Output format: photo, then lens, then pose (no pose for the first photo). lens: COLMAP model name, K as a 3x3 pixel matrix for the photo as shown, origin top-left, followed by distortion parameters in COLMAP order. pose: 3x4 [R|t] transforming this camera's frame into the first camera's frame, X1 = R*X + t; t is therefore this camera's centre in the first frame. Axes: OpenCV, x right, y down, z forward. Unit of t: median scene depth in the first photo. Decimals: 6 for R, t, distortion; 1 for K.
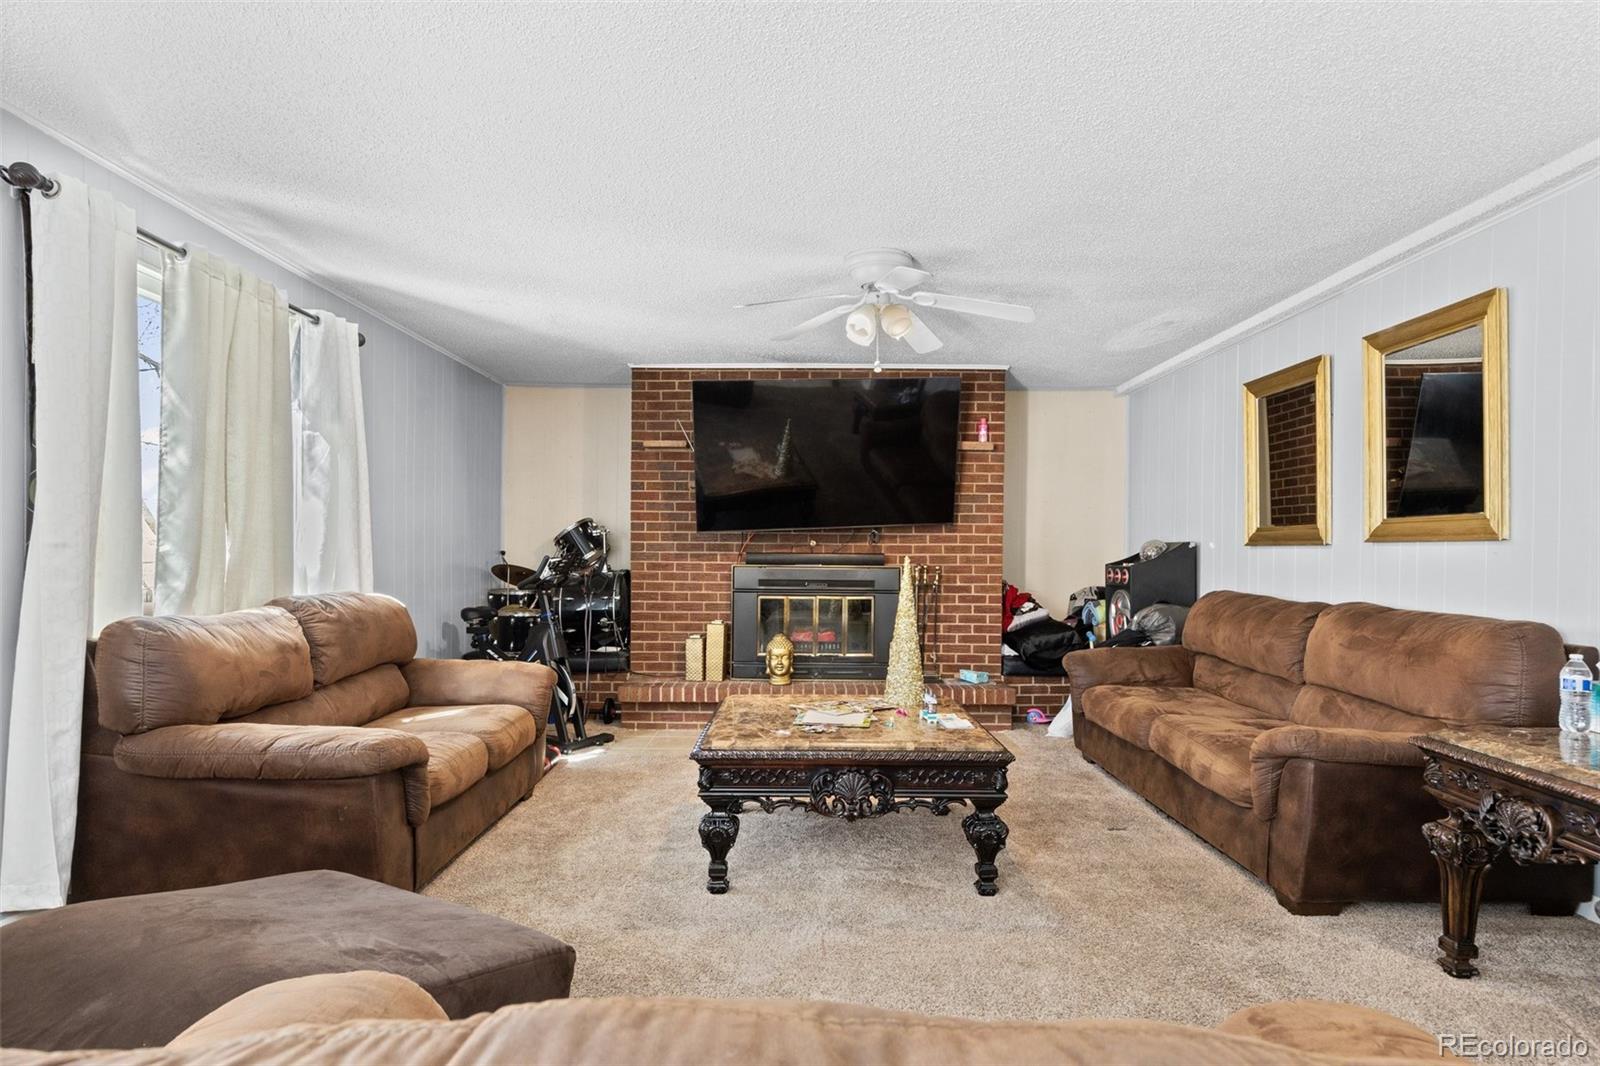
lens RADIAL K [[891.1, 0, 806.6], [0, 891.1, 541.6], [0, 0, 1]] dist [0.006106, -0.000631]
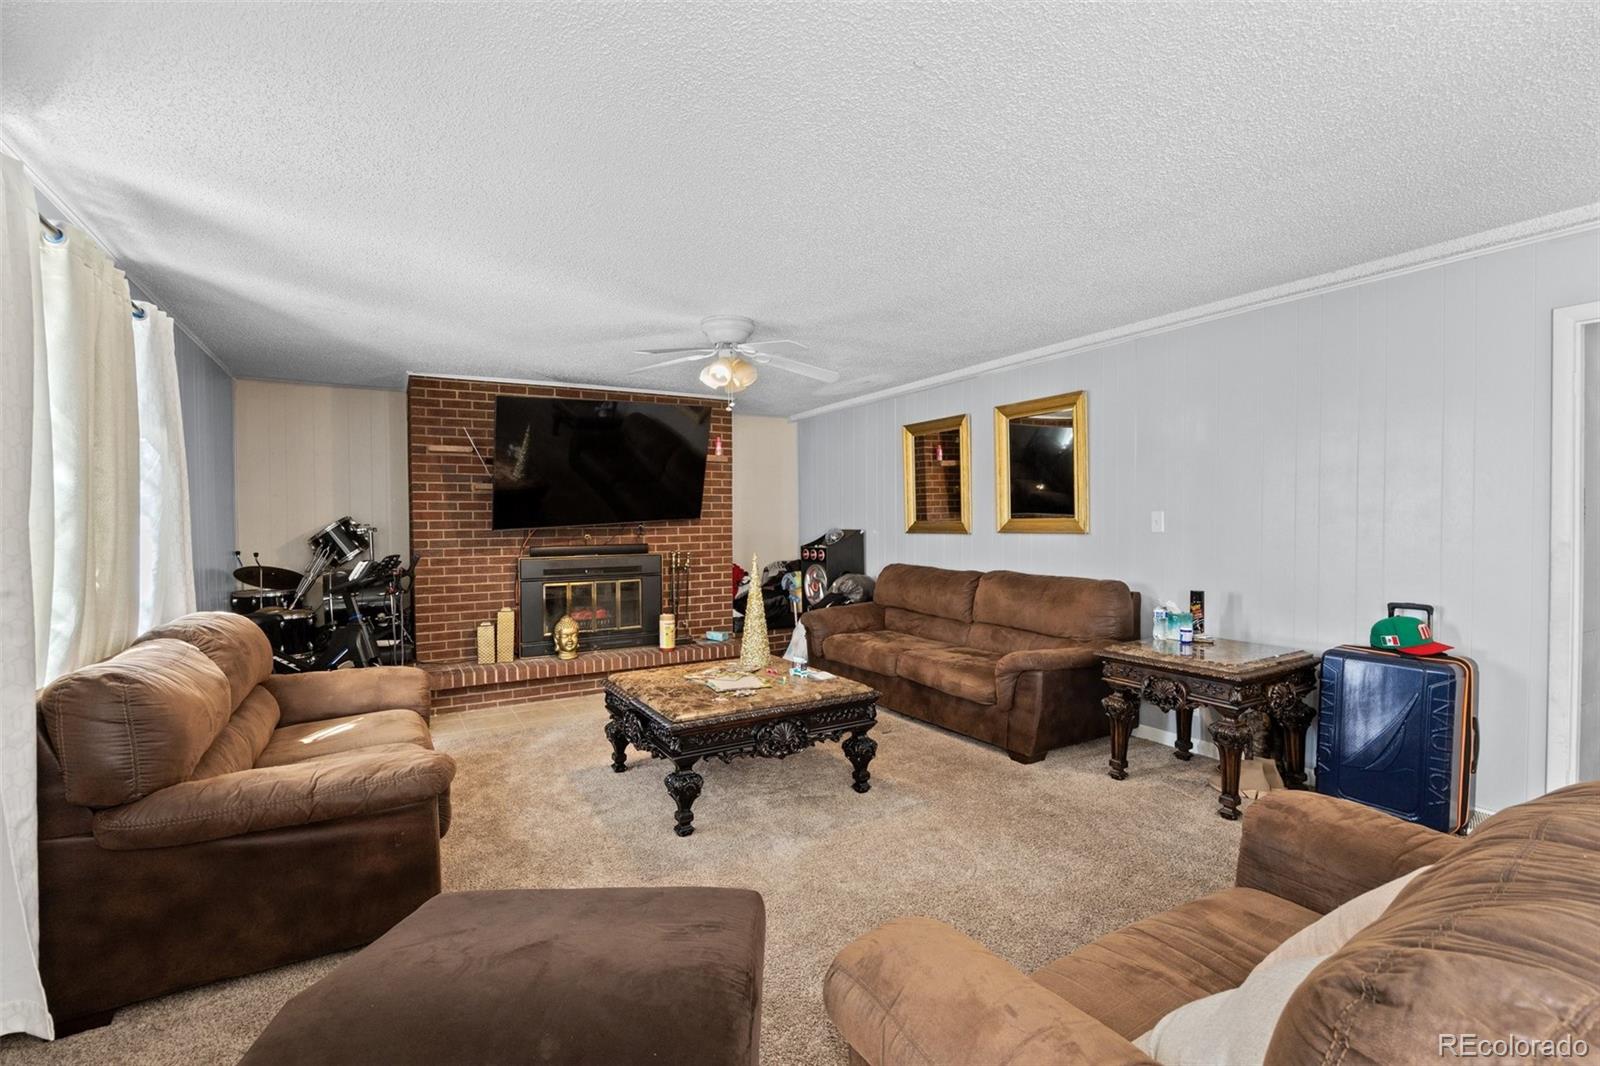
lens RADIAL K [[717.7, 0, 805.2], [0, 717.7, 530.5], [0, 0, 1]] dist [-0.013200, 0.000537]
pose [[0.862370, -0.022821, 0.505764, -0.277242], [0.012203, 0.999630, 0.024298, -0.032151], [-0.506132, -0.014783, 0.862329, 0.038876]]
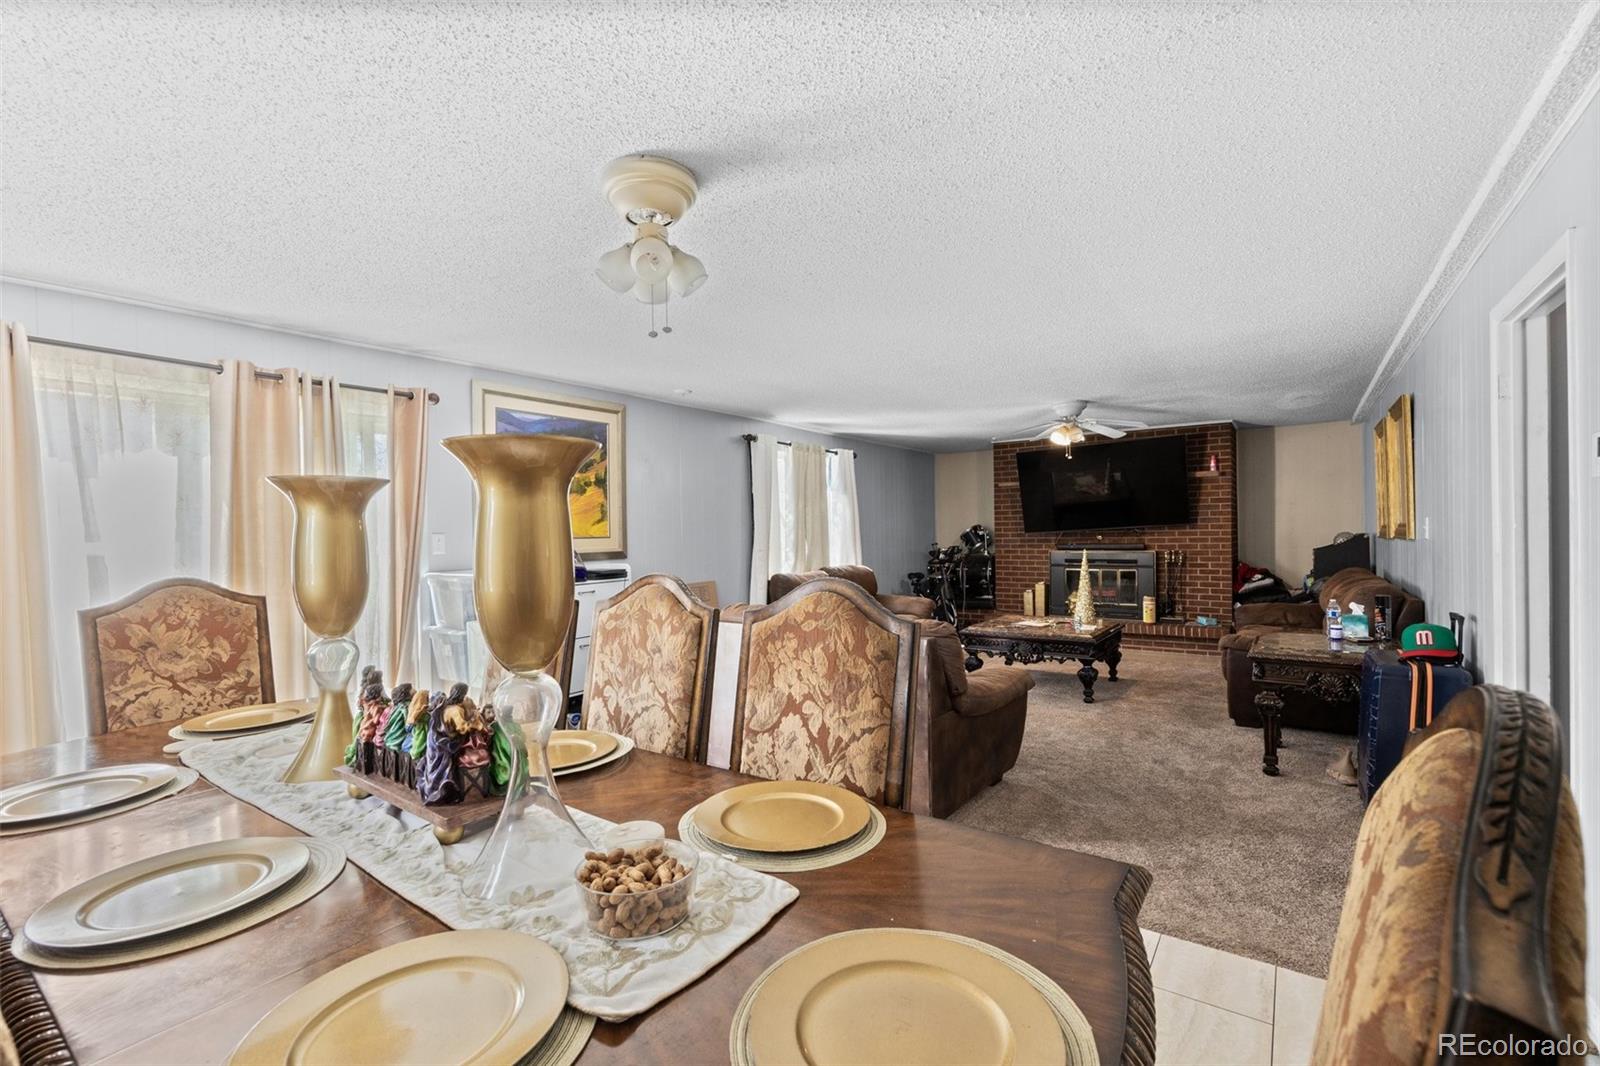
lens RADIAL K [[717.7, 0, 794.5], [0, 717.7, 533.8], [0, 0, 1]] dist [-0.013200, 0.000537]
pose [[0.811197, -0.018558, -0.584479, 0.407428], [0.026450, 0.999638, 0.004970, -0.033688], [0.584175, -0.019491, 0.811394, -0.538107]]
